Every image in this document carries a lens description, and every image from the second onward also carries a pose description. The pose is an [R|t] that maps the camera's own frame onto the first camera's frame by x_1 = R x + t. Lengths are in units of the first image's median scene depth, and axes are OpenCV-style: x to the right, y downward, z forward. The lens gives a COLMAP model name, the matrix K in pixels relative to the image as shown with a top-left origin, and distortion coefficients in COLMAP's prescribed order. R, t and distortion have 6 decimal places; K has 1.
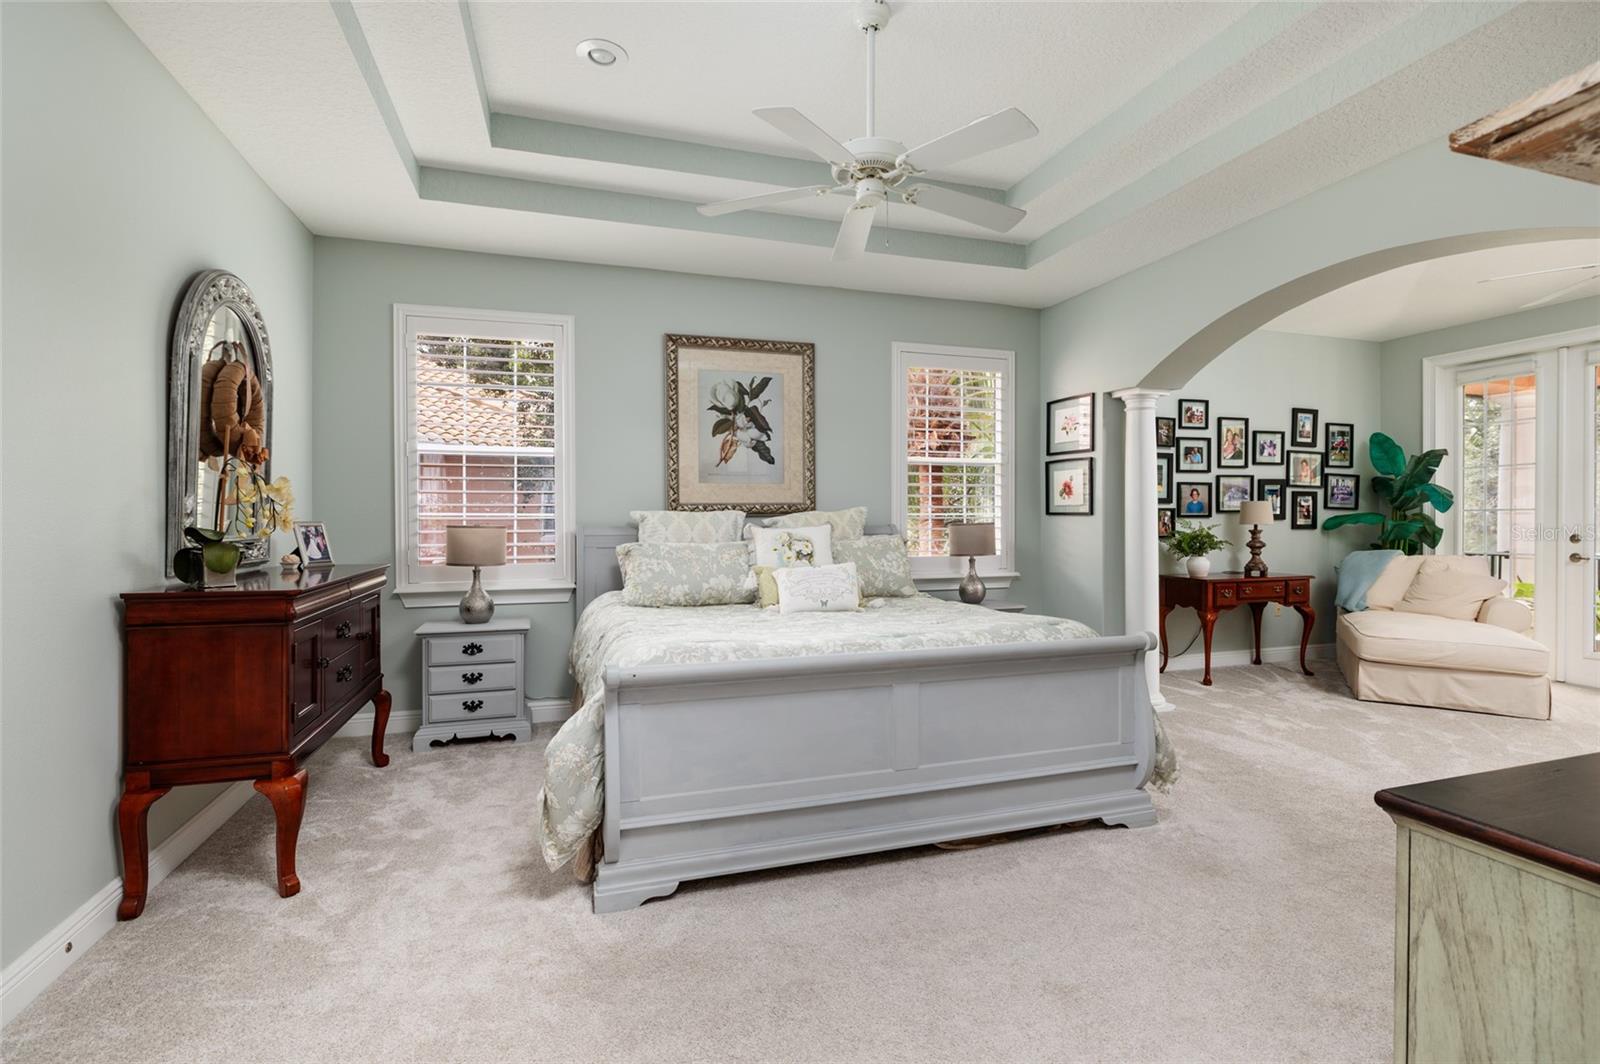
lens RADIAL K [[751.9, 0, 803.8], [0, 751.9, 528.2], [0, 0, 1]] dist [0.000929, 0.001145]
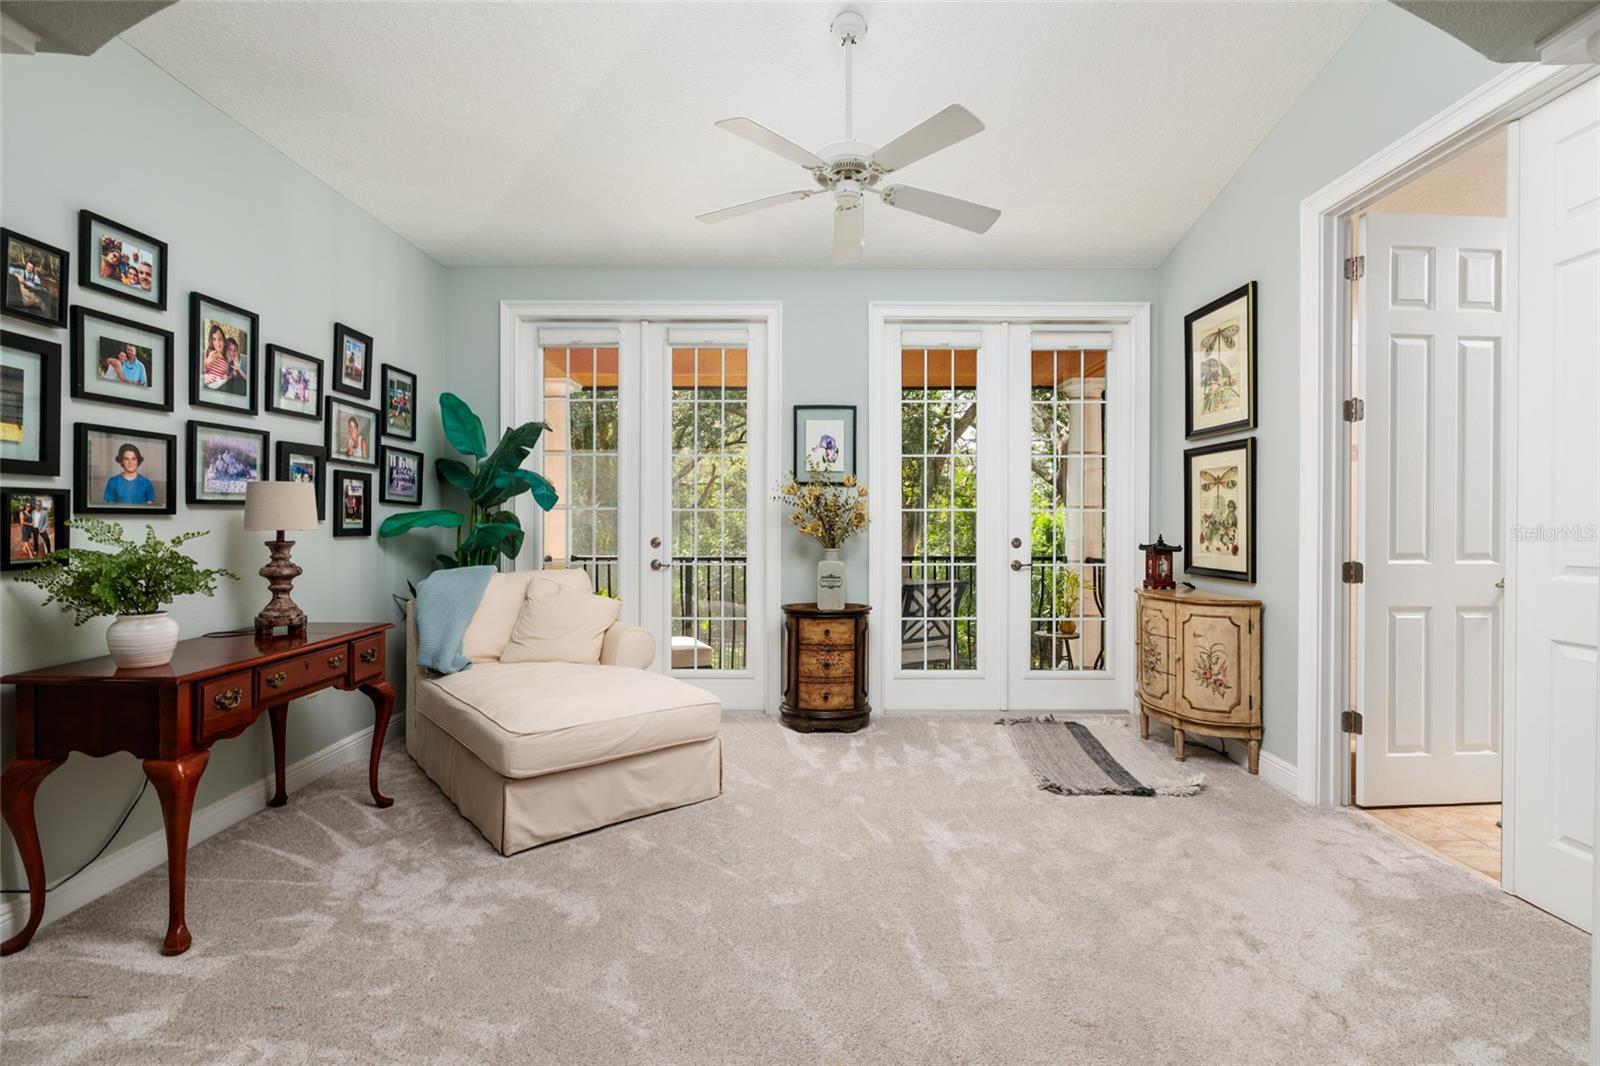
lens RADIAL K [[717.0, 0, 804.1], [0, 717.0, 522.9], [0, 0, 1]] dist [-0.005017, 0.000919]
pose [[0.314529, -0.002549, 0.949245, 0.264327], [0.006481, 0.999979, 0.000537, -0.007637], [-0.949226, 0.005983, 0.314539, 0.526289]]
